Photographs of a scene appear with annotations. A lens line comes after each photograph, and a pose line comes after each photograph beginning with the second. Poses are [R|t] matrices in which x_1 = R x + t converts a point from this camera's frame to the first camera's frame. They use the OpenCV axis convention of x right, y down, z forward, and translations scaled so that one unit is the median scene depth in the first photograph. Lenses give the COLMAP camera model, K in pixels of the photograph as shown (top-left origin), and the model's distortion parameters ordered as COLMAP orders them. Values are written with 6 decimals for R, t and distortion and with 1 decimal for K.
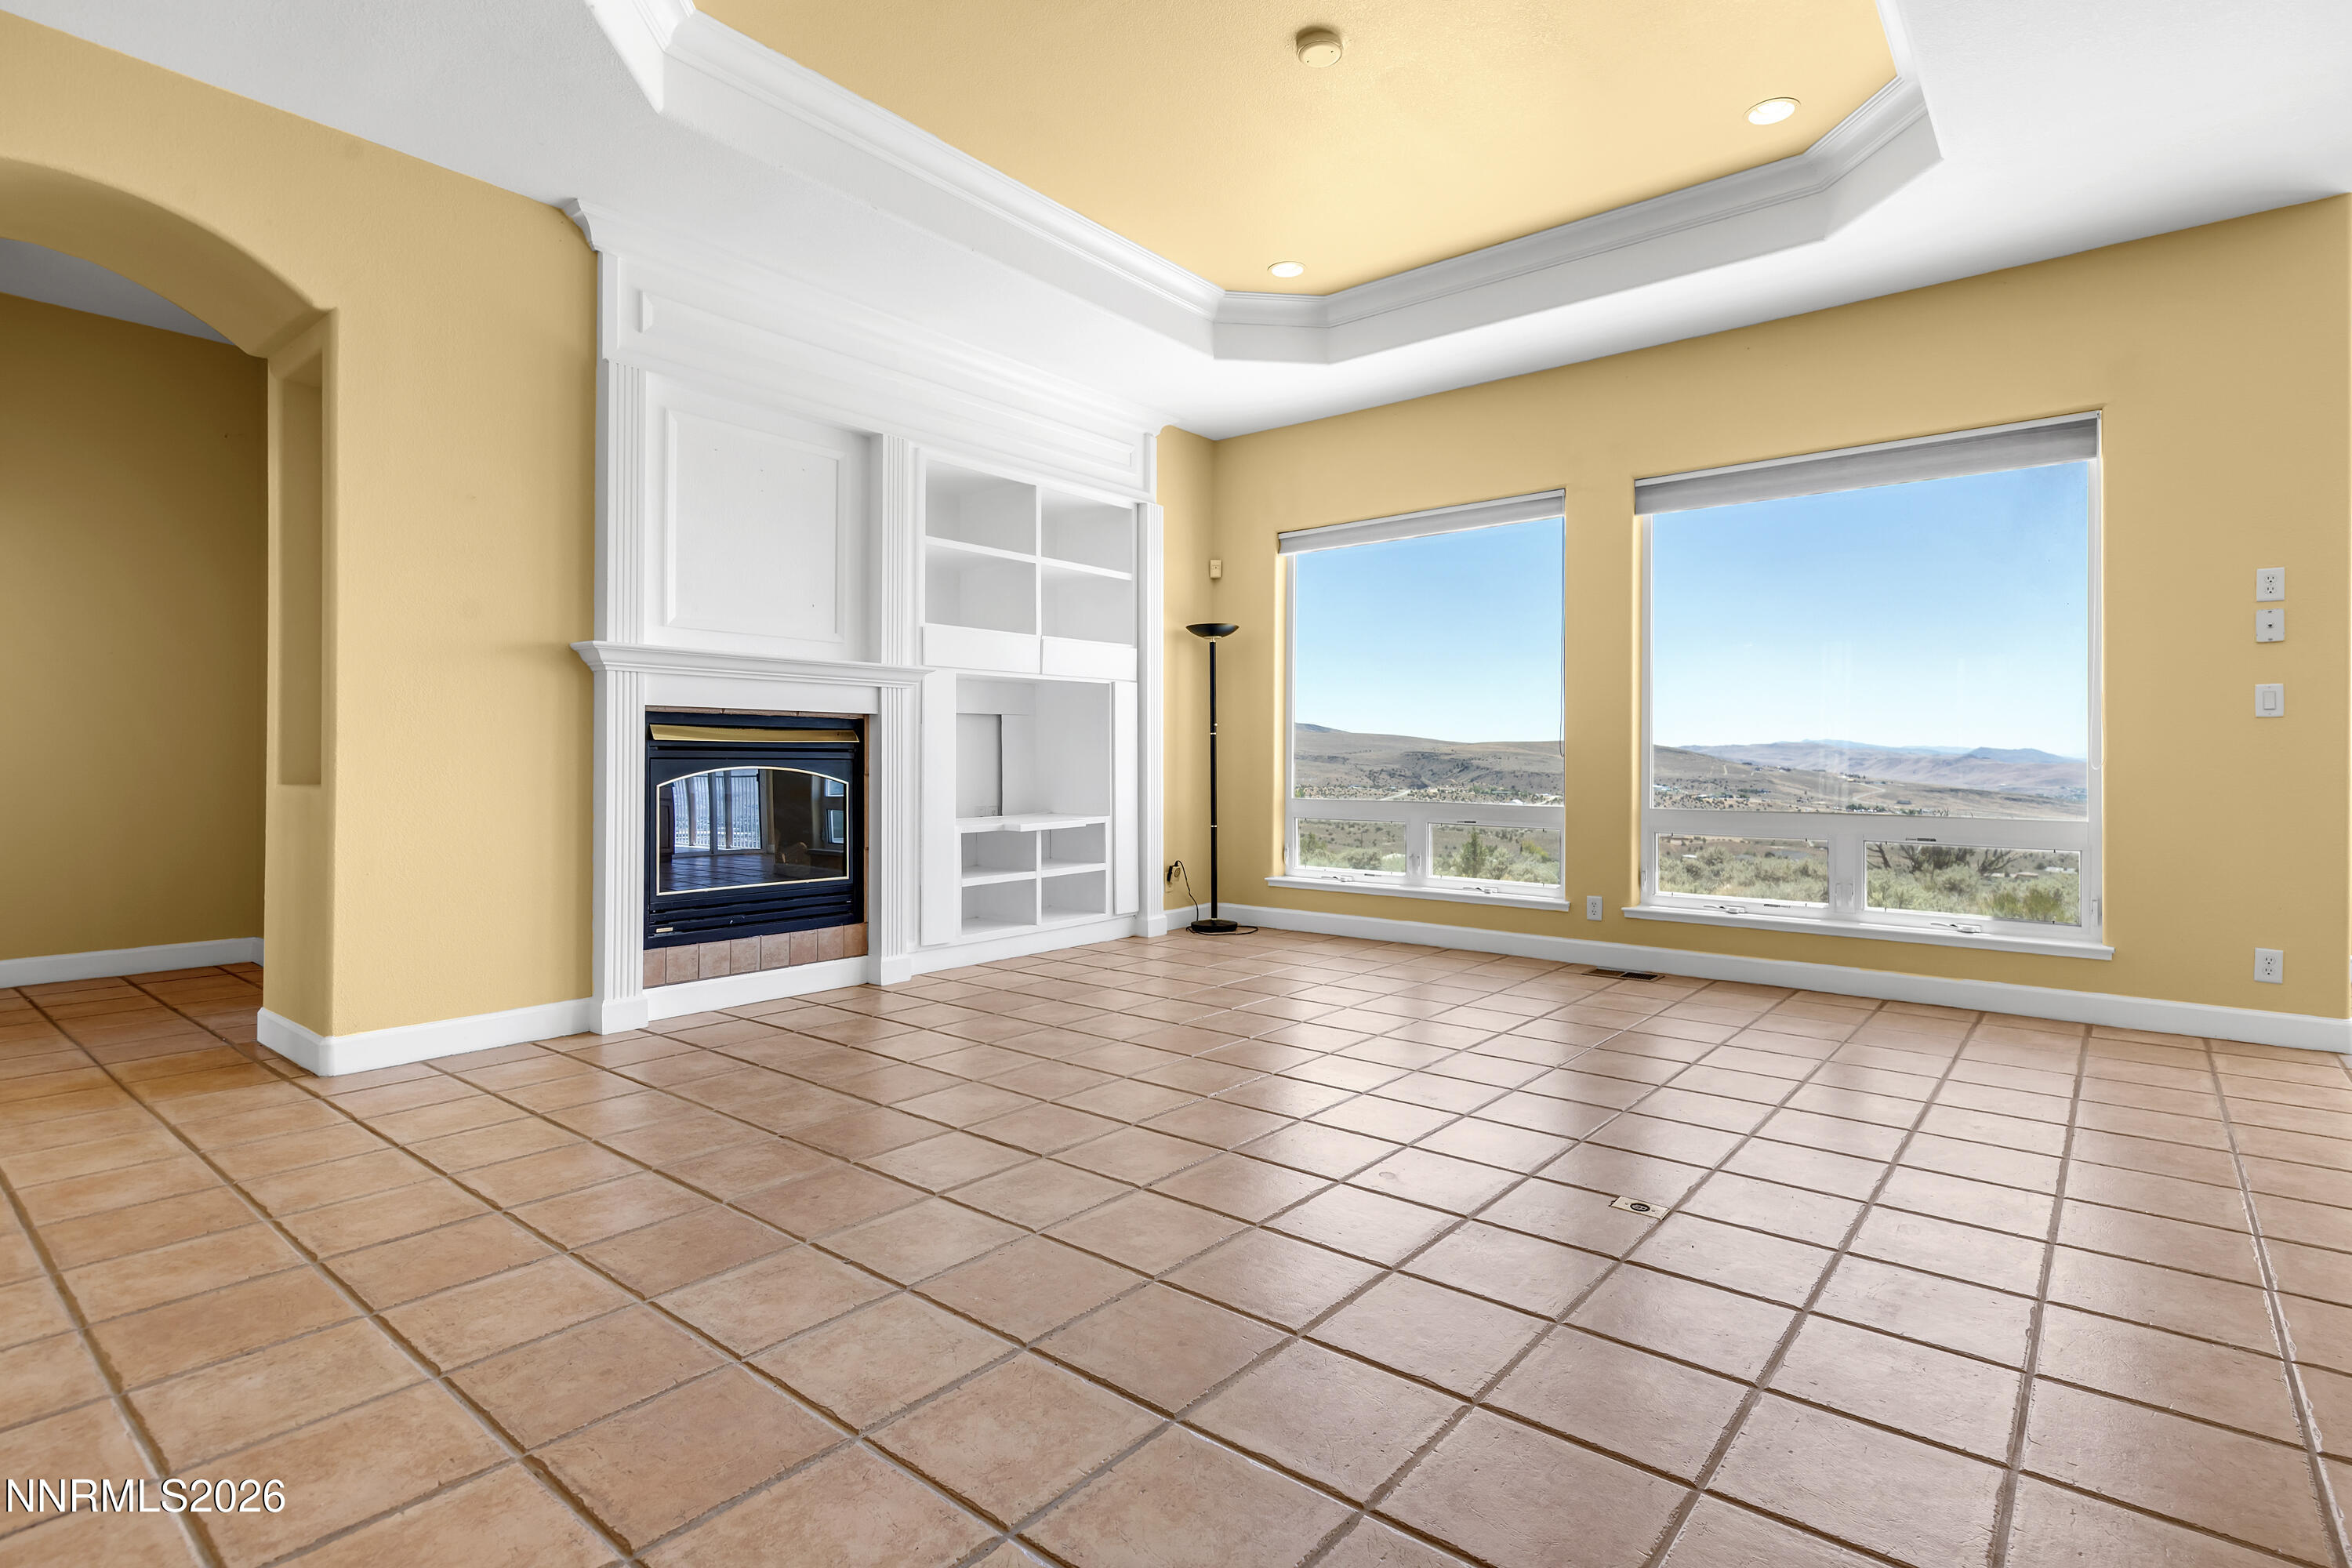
lens RADIAL K [[1153.5, 0, 1175.8], [0, 1153.5, 768.6], [0, 0, 1]] dist [0.022500, 0.000742]
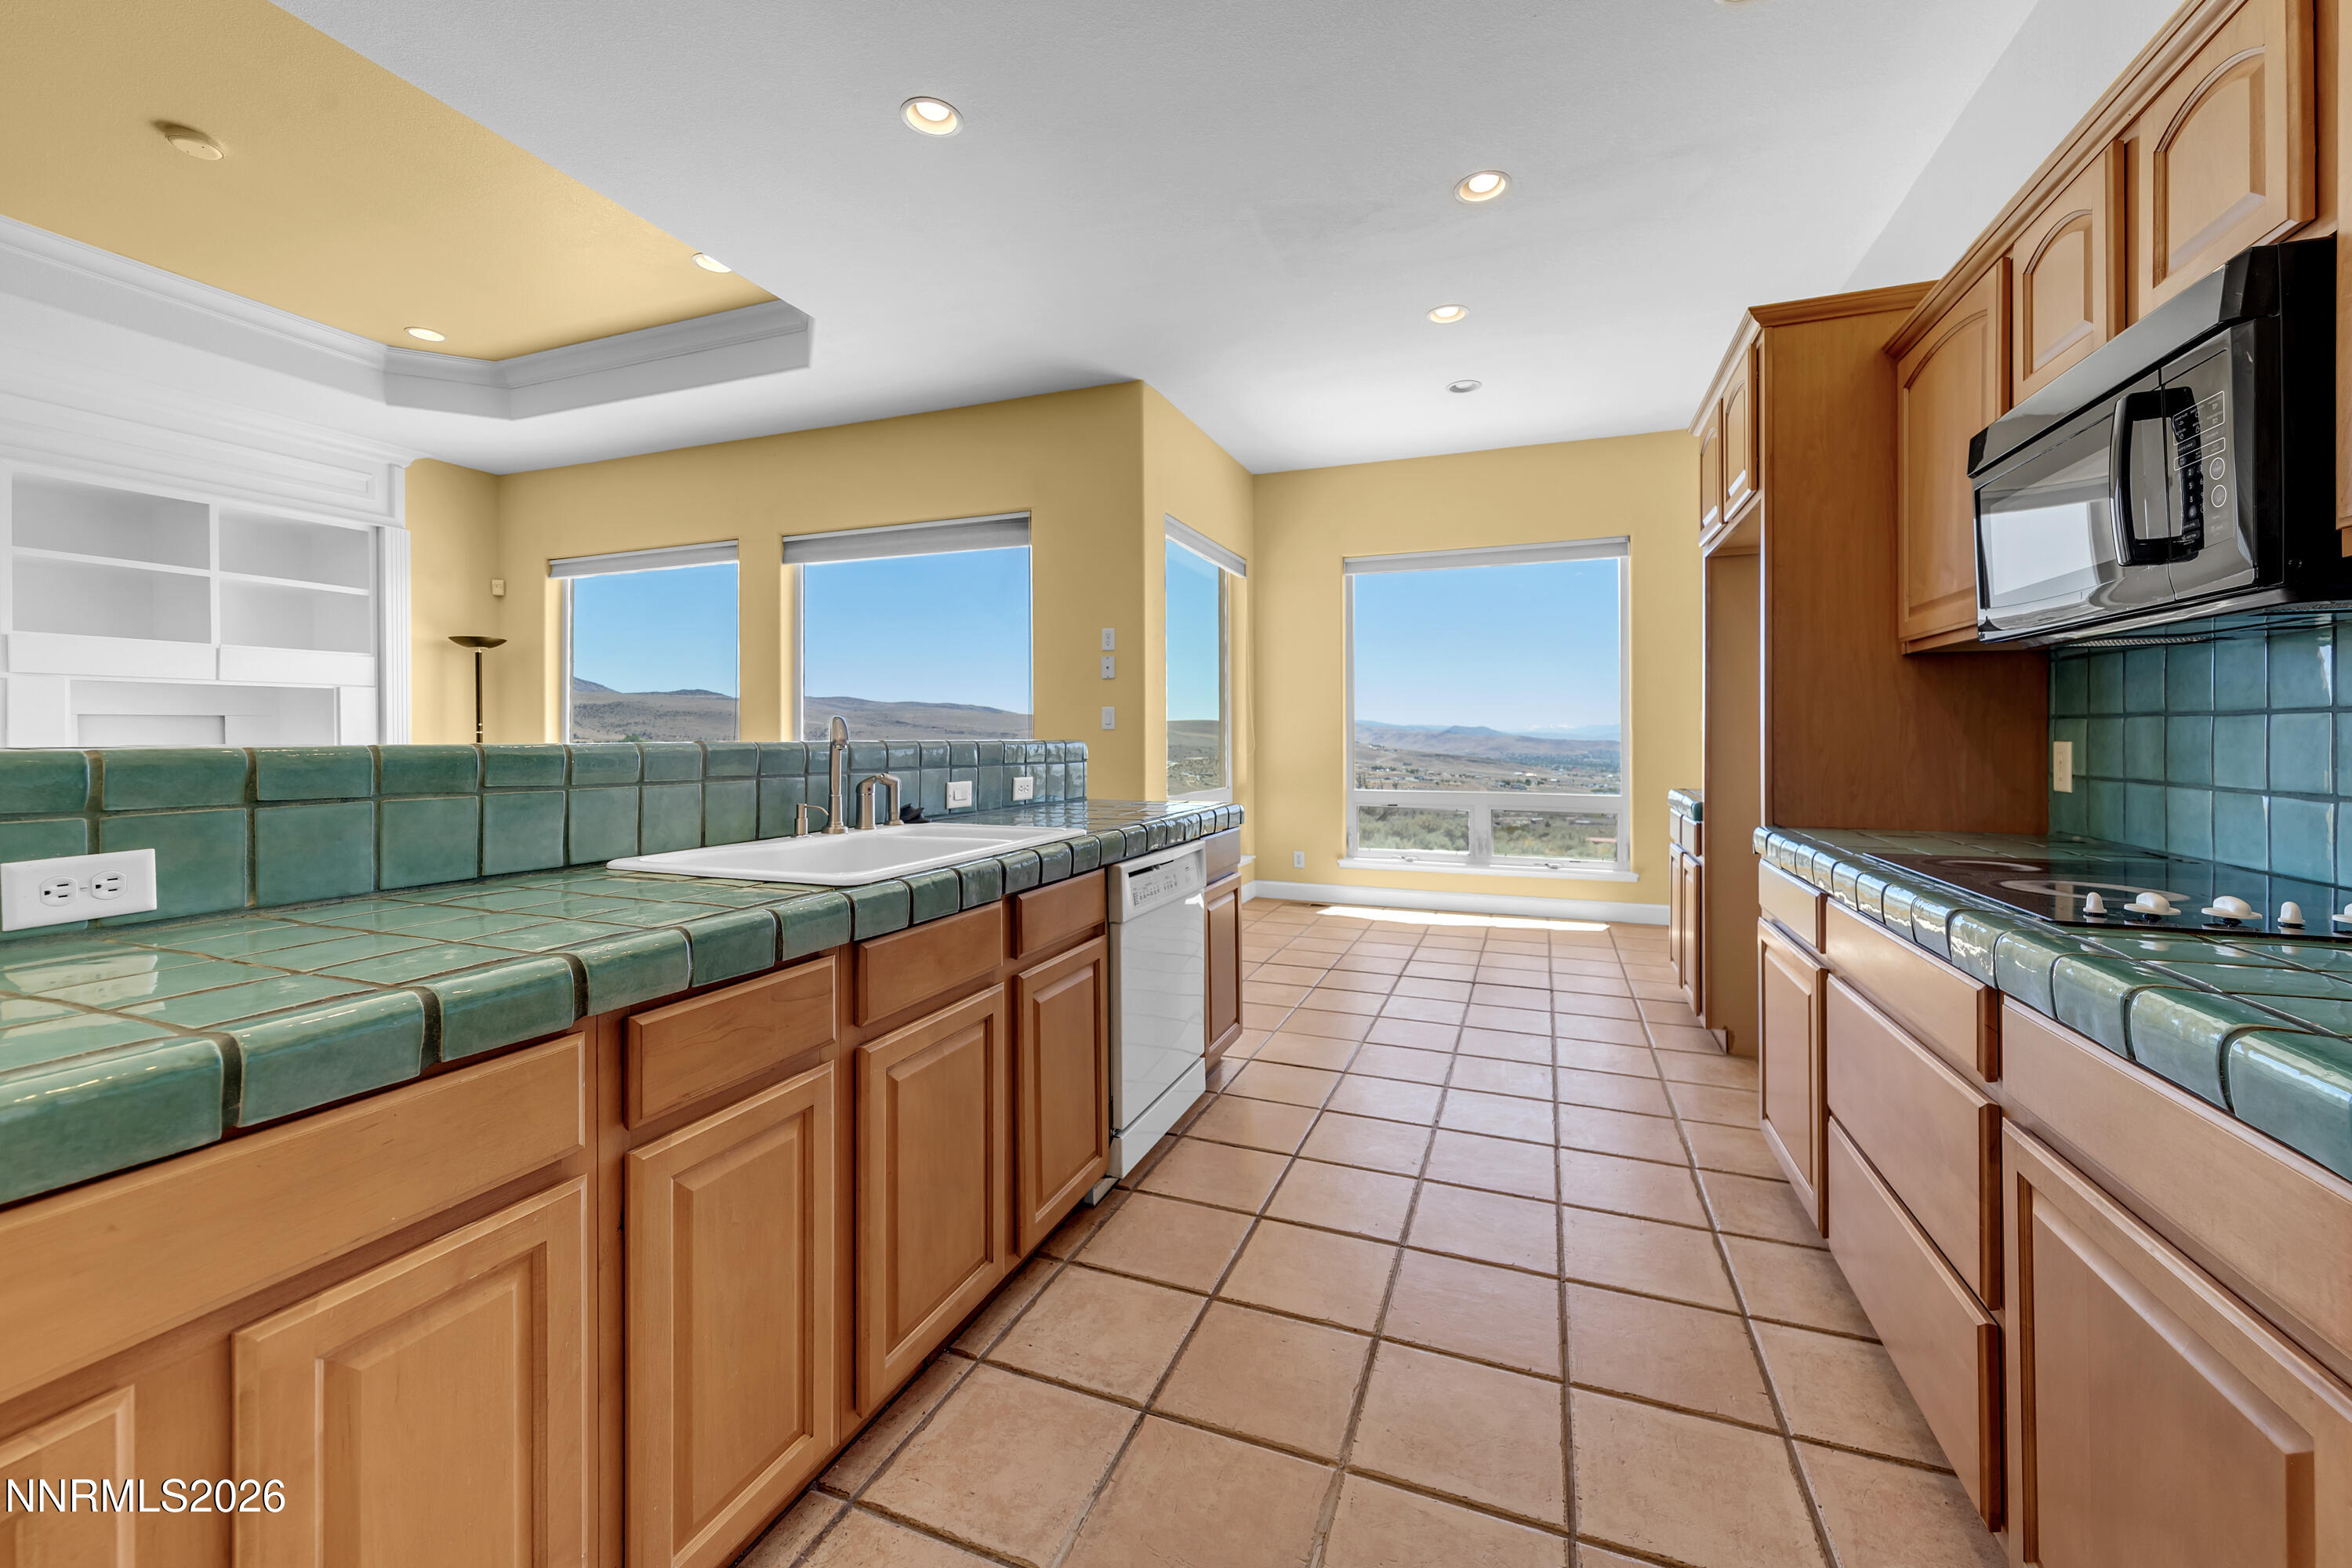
lens RADIAL K [[924.5, 0, 1171.9], [0, 924.5, 742.7], [0, 0, 1]] dist [0.002400, 0.000387]
pose [[0.952458, -0.005720, 0.304617, 0.473558], [0.005672, 0.999983, 0.001044, -0.020519], [-0.304618, 0.000733, 0.952474, -0.091414]]
